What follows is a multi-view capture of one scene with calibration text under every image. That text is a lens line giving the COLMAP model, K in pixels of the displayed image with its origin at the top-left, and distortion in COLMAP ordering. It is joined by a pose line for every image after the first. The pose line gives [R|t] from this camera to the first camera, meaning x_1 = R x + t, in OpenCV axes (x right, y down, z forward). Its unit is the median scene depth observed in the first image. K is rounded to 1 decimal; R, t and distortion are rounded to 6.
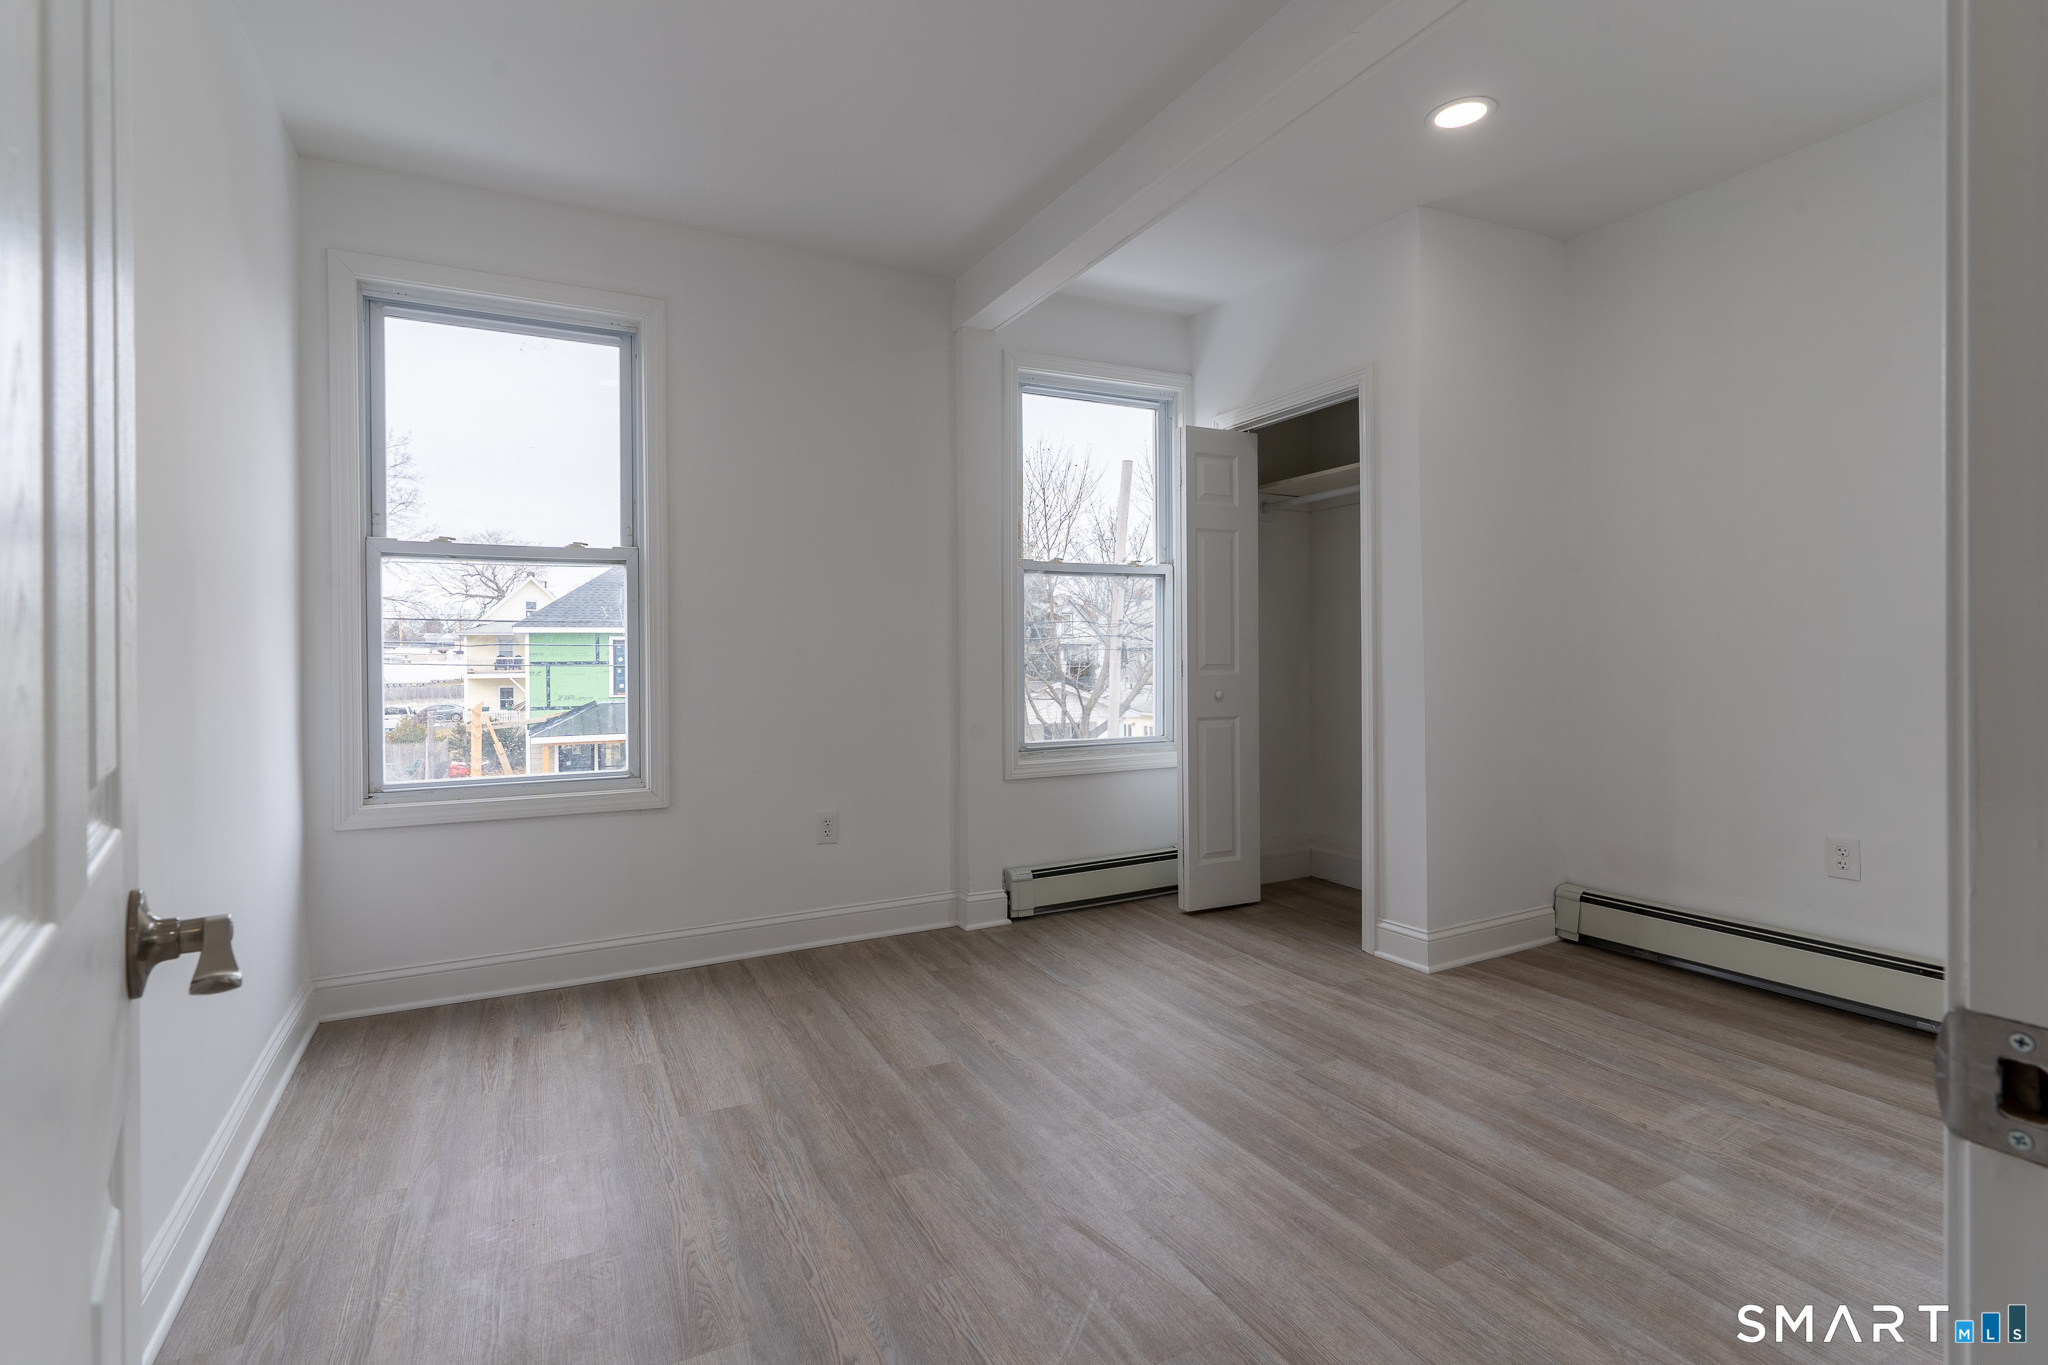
lens RADIAL K [[956.8, 0, 1023.3], [0, 956.8, 651.6], [0, 0, 1]] dist [0.000150, -0.000625]
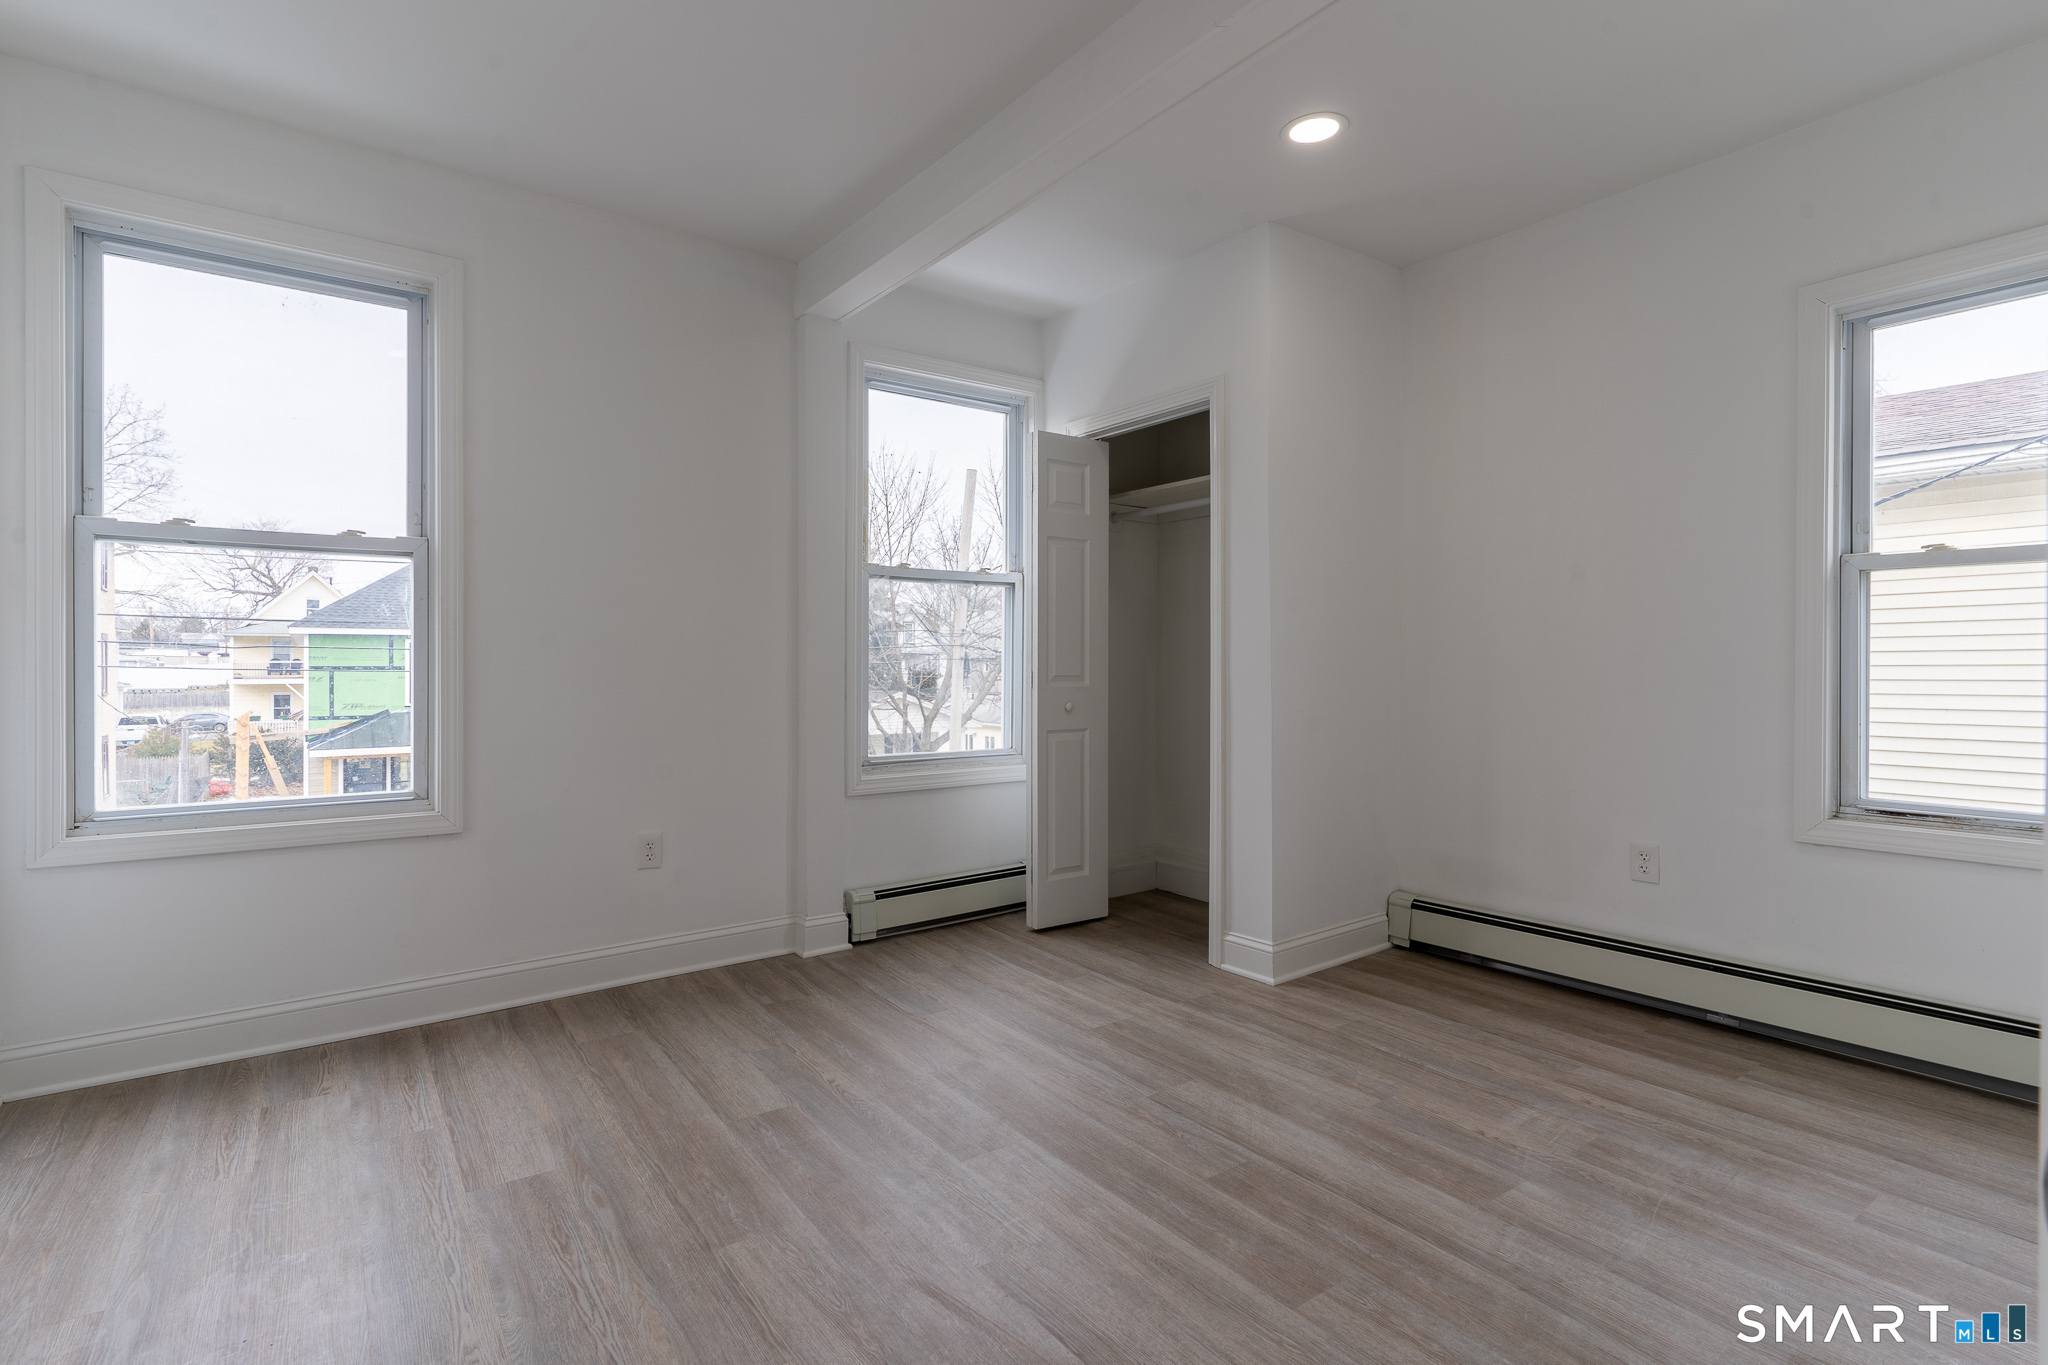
lens RADIAL K [[963.3, 0, 1010.4], [0, 963.3, 669.2], [0, 0, 1]] dist [0.001737, -0.001364]
pose [[0.988559, 0.009065, 0.150562, -0.005770], [-0.010312, 0.999919, 0.007504, -0.000493], [-0.150482, -0.008971, 0.988572, 0.054540]]
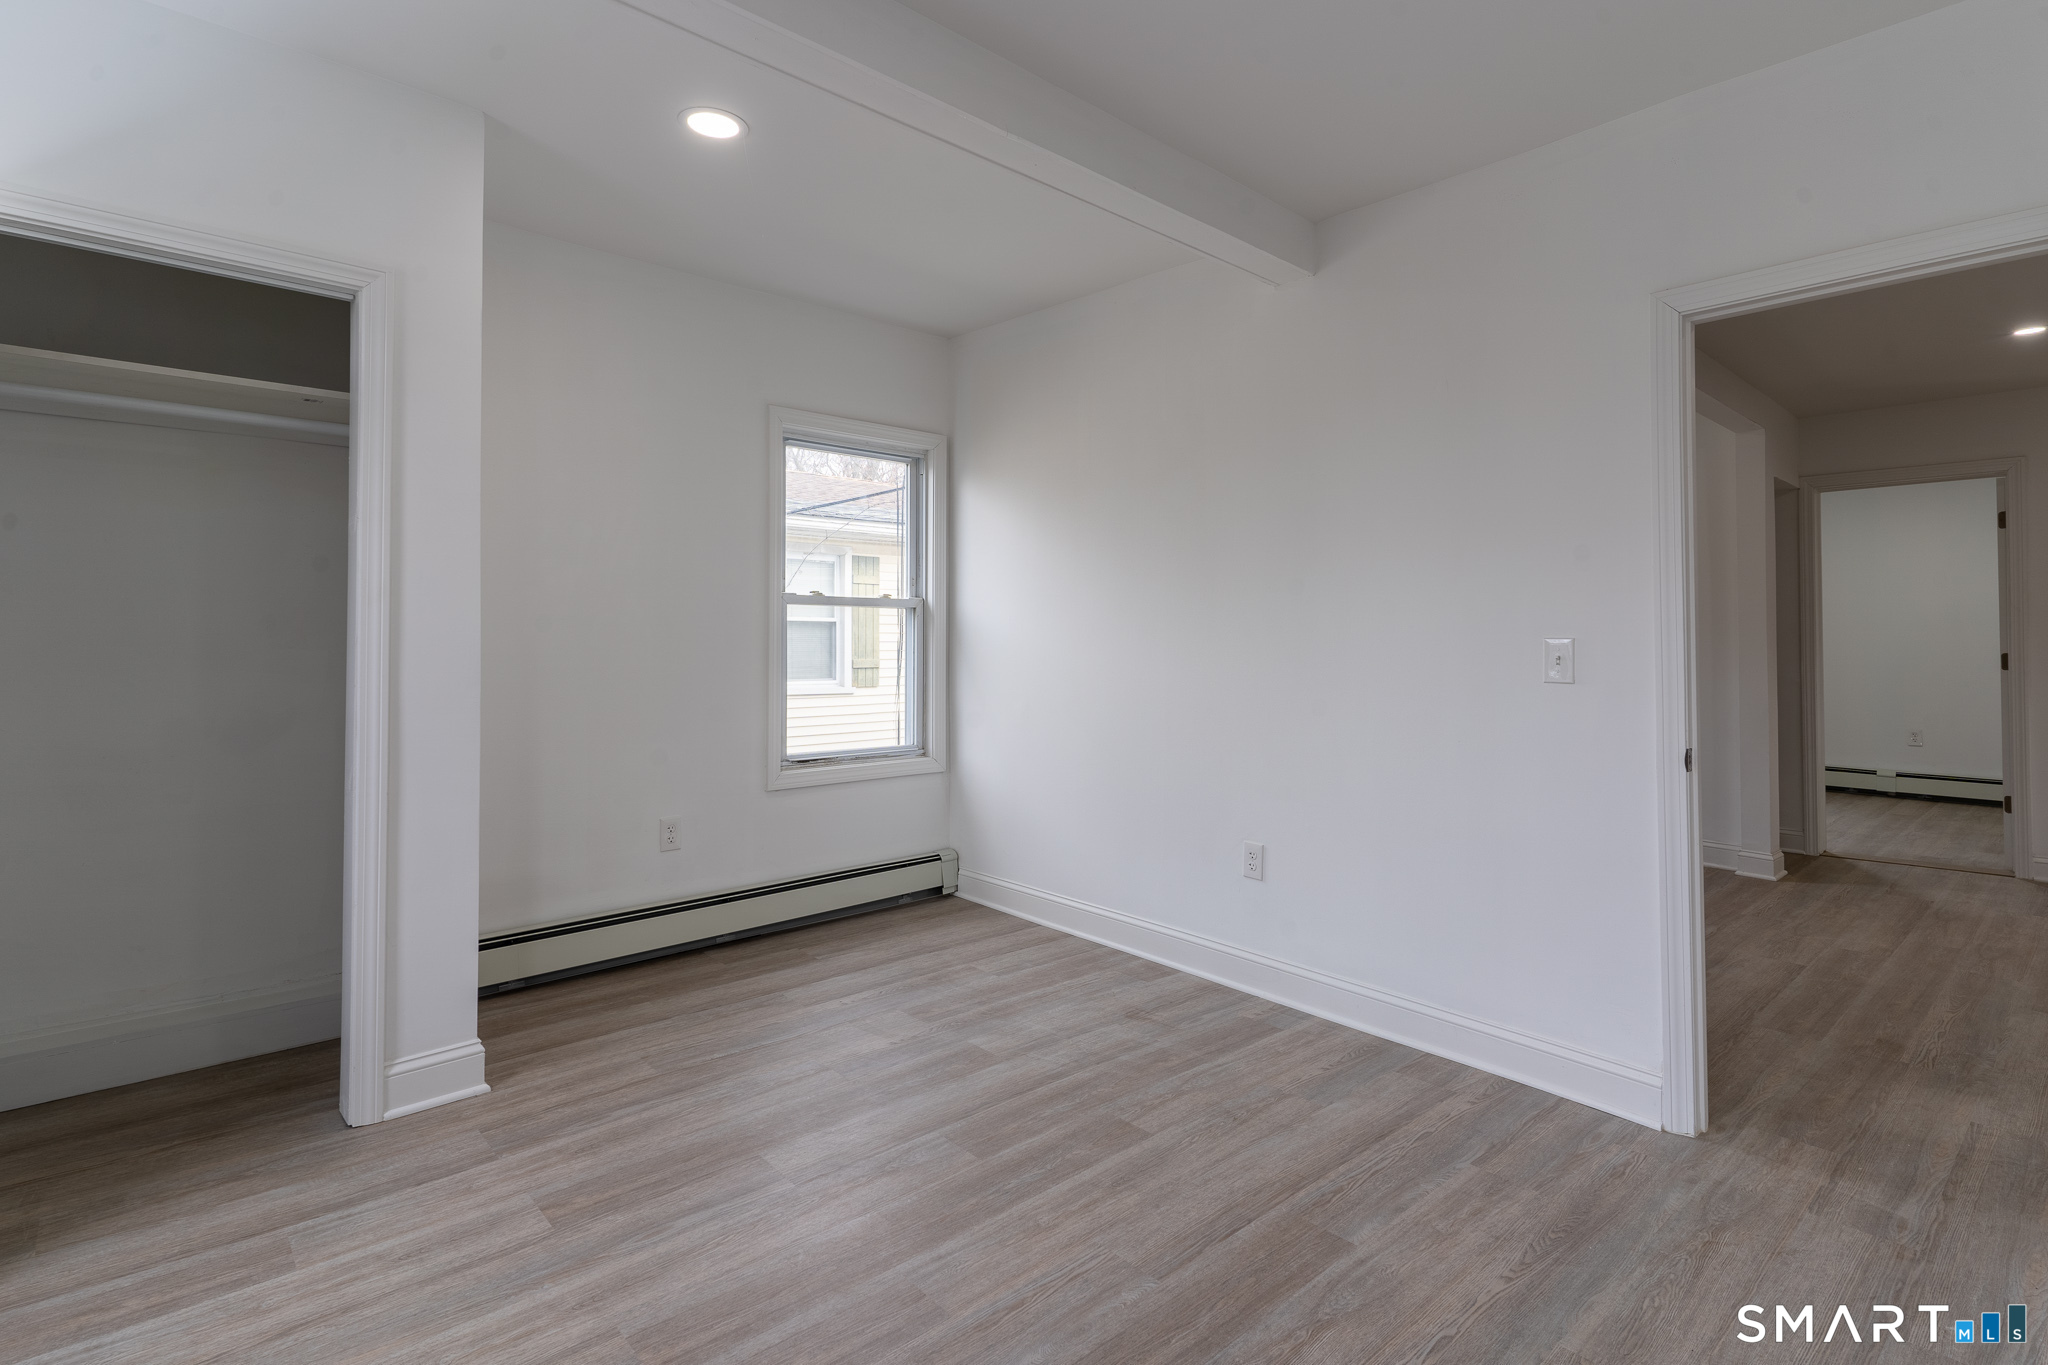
lens RADIAL K [[956.8, 0, 1023.3], [0, 956.8, 651.6], [0, 0, 1]] dist [0.000150, -0.000625]
pose [[-0.232745, 0.004953, 0.972525, -0.546635], [-0.001940, 0.999983, -0.005557, -0.024174], [-0.972536, -0.003180, -0.232731, 0.939787]]
